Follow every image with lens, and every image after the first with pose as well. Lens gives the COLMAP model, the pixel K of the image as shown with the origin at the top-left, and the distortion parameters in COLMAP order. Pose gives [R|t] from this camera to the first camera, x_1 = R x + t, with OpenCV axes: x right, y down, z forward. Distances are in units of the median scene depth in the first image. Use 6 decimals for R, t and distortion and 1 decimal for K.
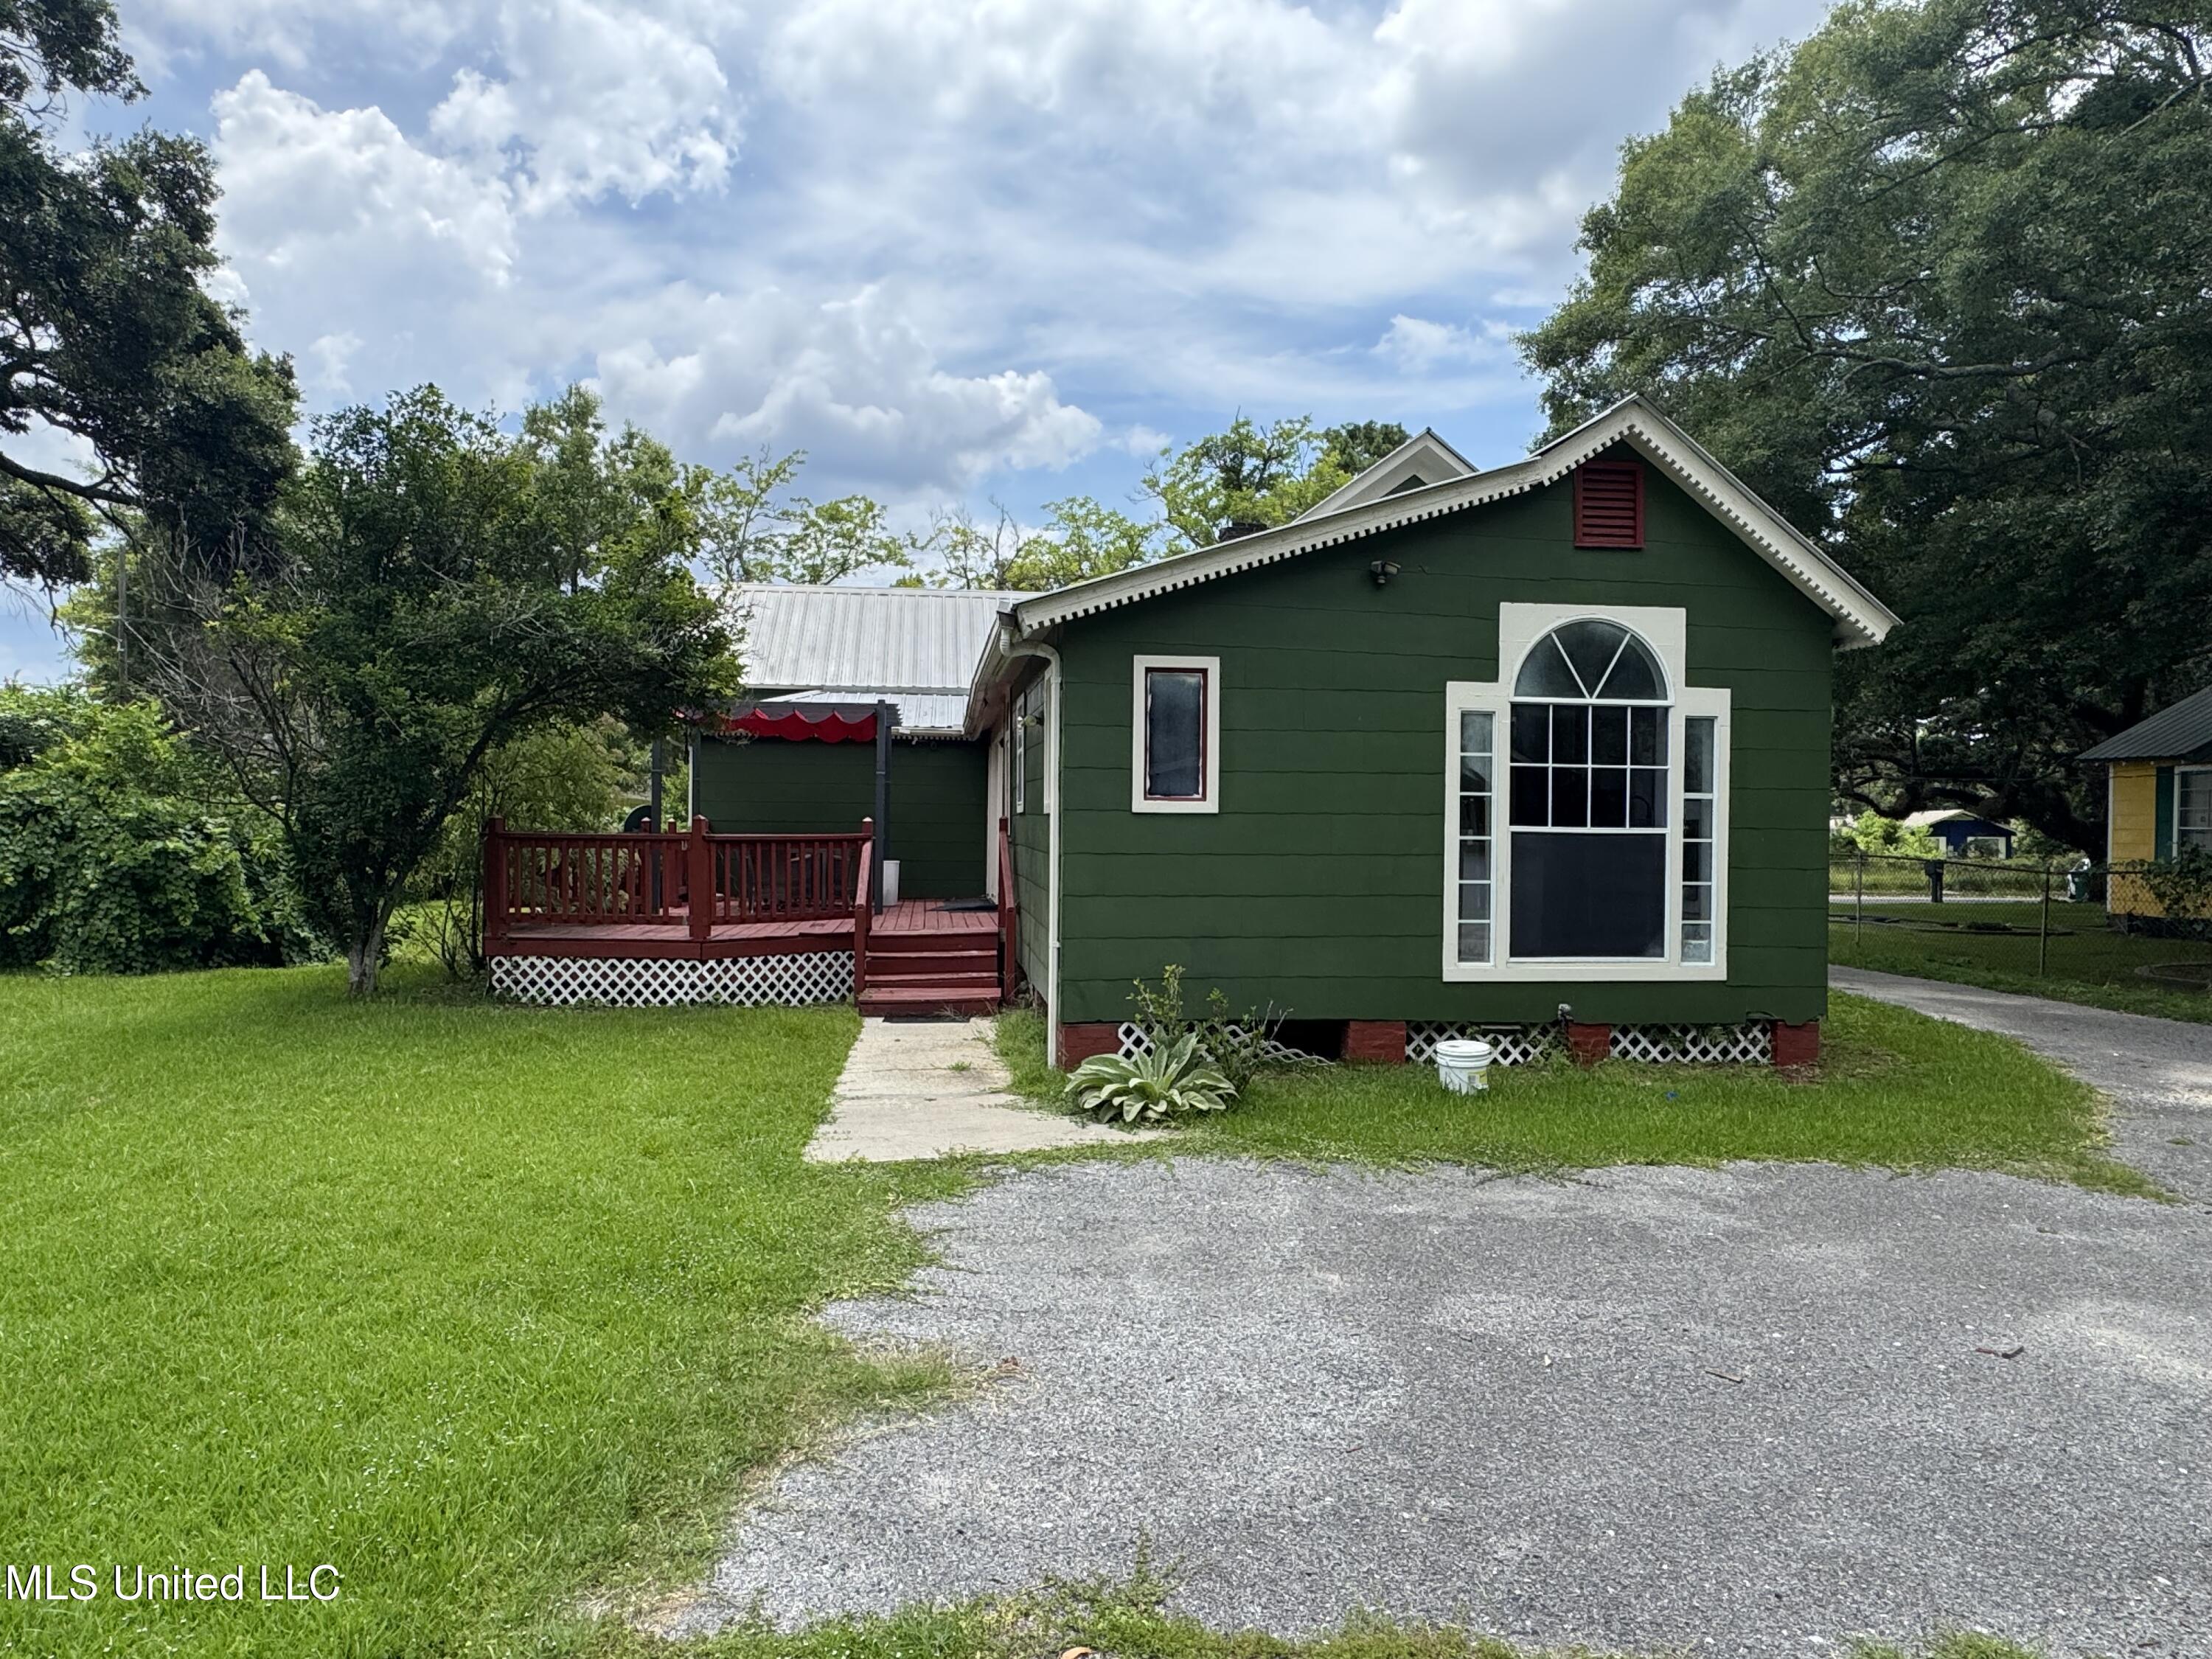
lens RADIAL K [[1368.9, 0, 1107.0], [0, 1368.9, 820.4], [0, 0, 1]] dist [-0.026485, 0.032499]
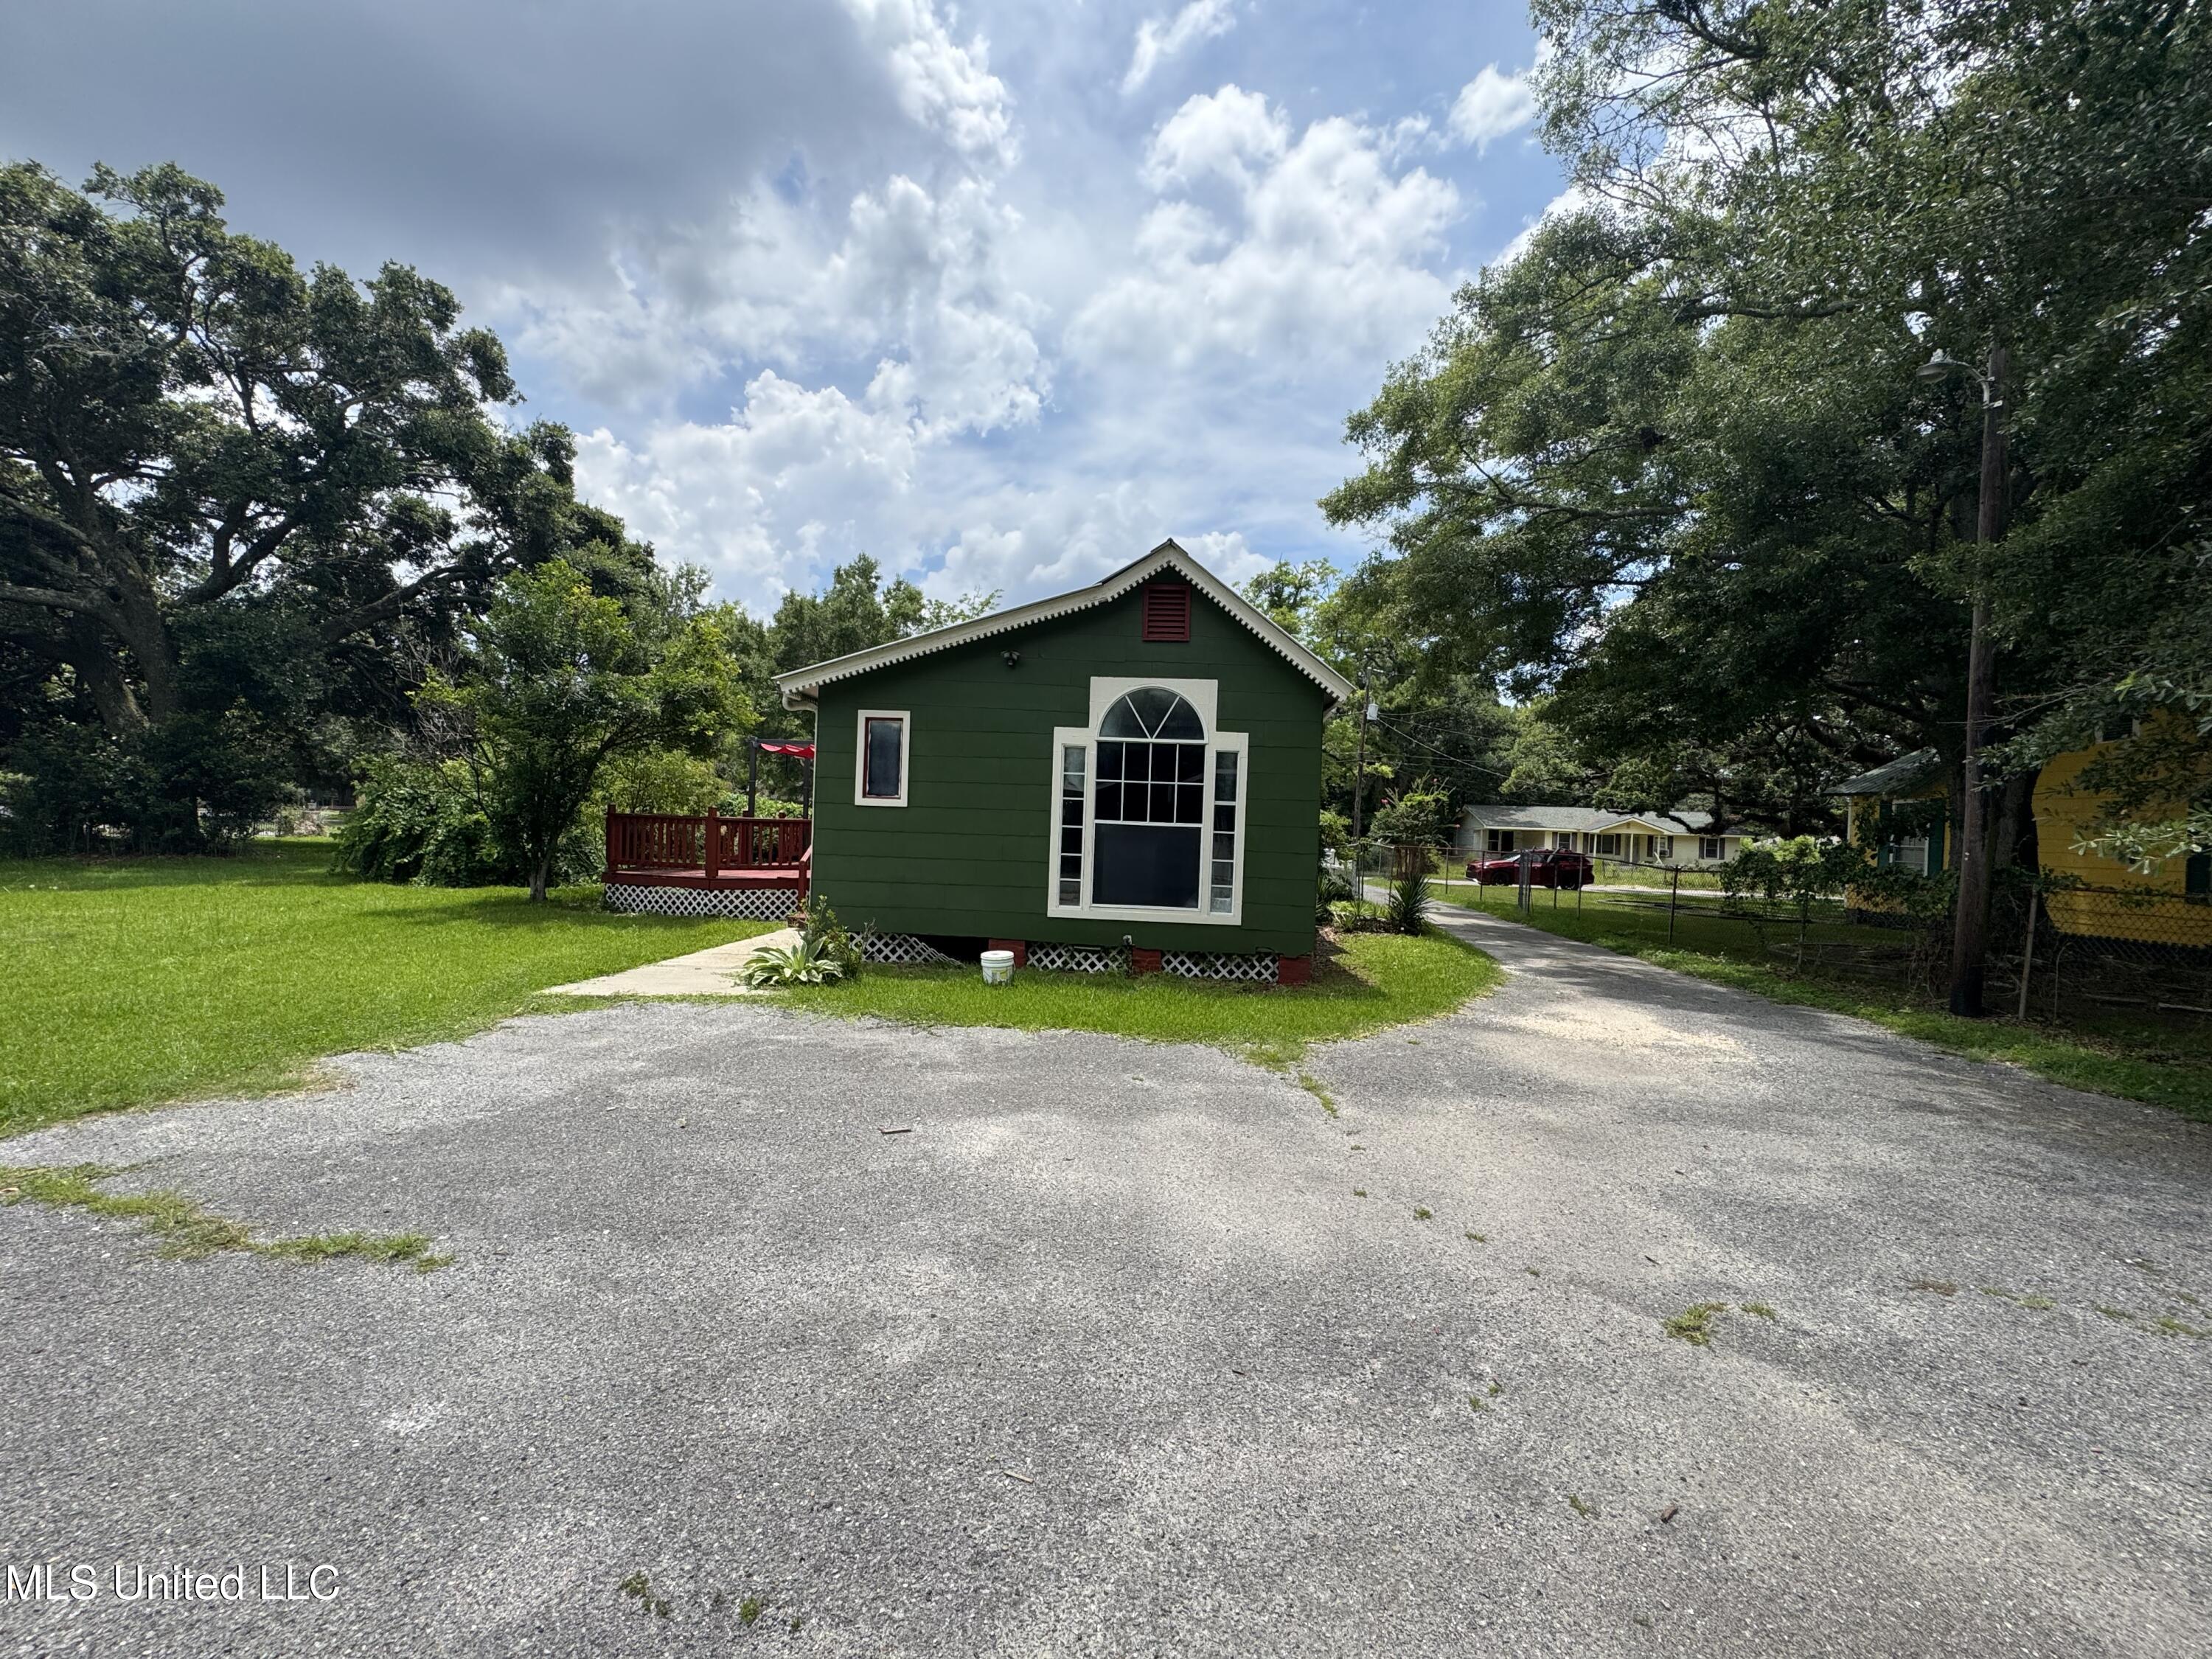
lens RADIAL K [[884.5, 0, 1106.0], [0, 884.5, 829.5], [0, 0, 1]] dist [-0.001260, -0.000183]
pose [[0.981794, 0.026037, -0.188154, 0.492965], [-0.025211, 0.999659, 0.006783, 0.007927], [0.188267, -0.001916, 0.982116, 0.006338]]
